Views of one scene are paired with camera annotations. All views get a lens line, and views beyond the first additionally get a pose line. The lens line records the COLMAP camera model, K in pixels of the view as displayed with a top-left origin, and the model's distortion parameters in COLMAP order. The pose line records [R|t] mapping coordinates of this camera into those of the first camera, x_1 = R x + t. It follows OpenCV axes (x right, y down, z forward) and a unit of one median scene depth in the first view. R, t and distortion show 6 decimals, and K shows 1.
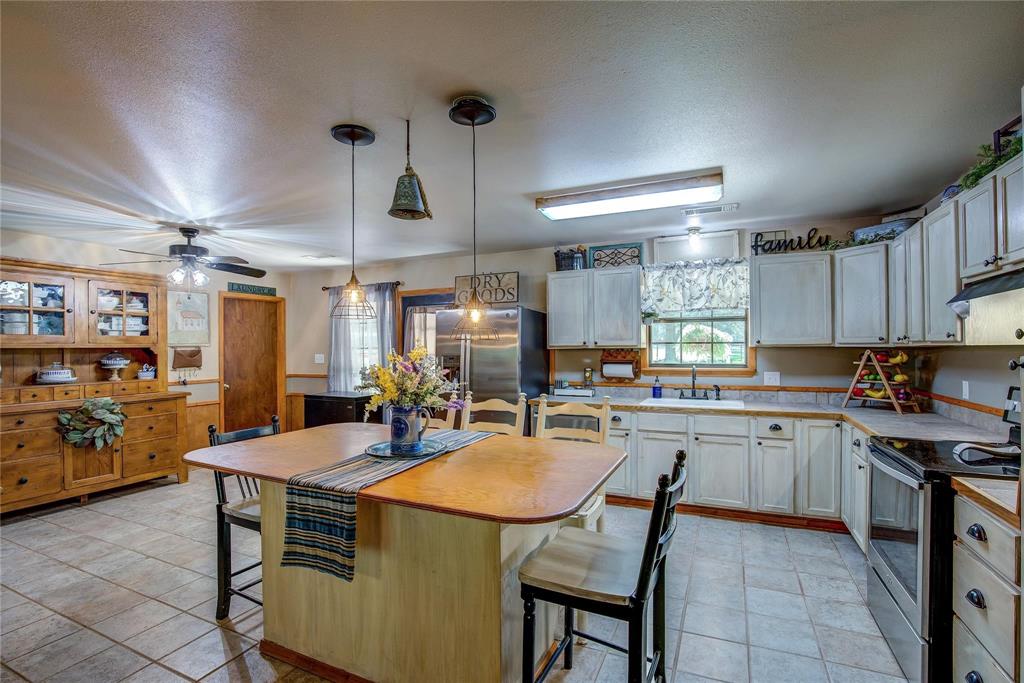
lens RADIAL K [[468.0, 0, 516.5], [0, 468.0, 346.4], [0, 0, 1]] dist [-0.041898, 0.009522]
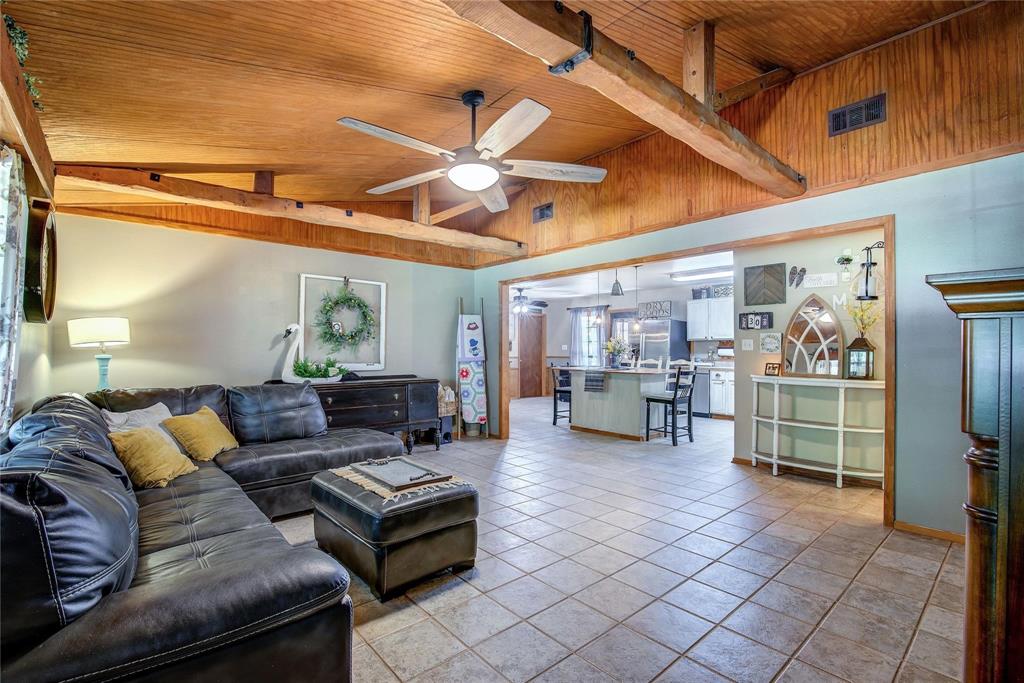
lens RADIAL K [[468.0, 0, 516.5], [0, 468.0, 346.4], [0, 0, 1]] dist [-0.041898, 0.009522]
pose [[0.912166, 0.004896, -0.409792, 0.240490], [-0.006327, 0.999978, -0.002137, 0.042508], [0.409772, 0.004542, 0.912177, -1.159419]]
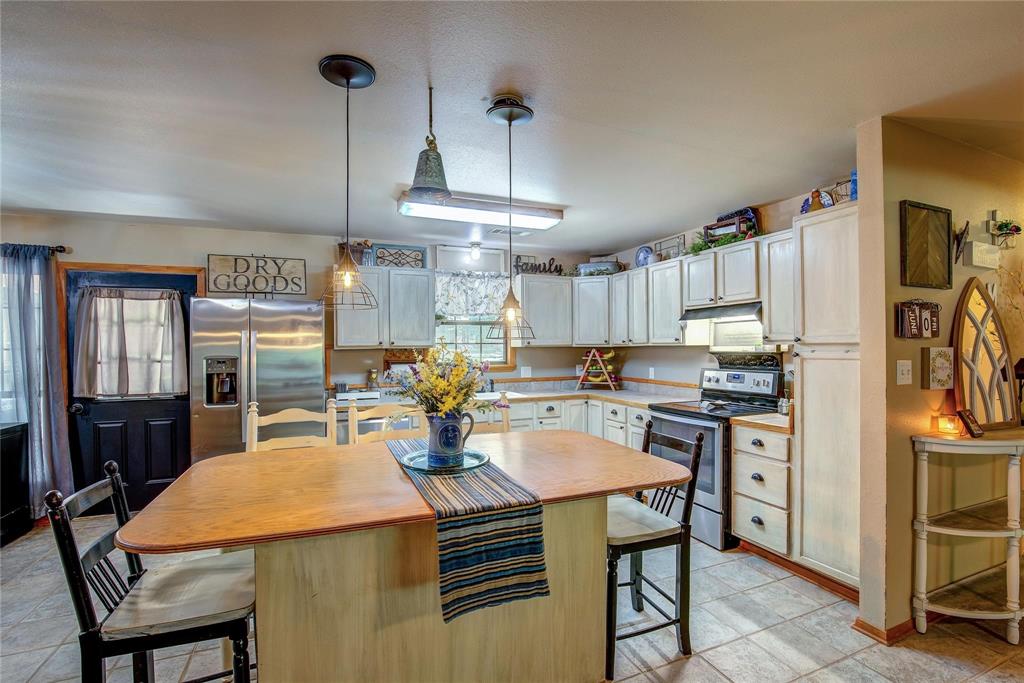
lens RADIAL K [[468.0, 0, 516.5], [0, 468.0, 346.4], [0, 0, 1]] dist [-0.041898, 0.009522]
pose [[0.678349, 0.001985, 0.734738, -0.410219], [-0.000242, 0.999997, -0.002478, 0.002711], [-0.734740, 0.001503, 0.678347, 0.152917]]
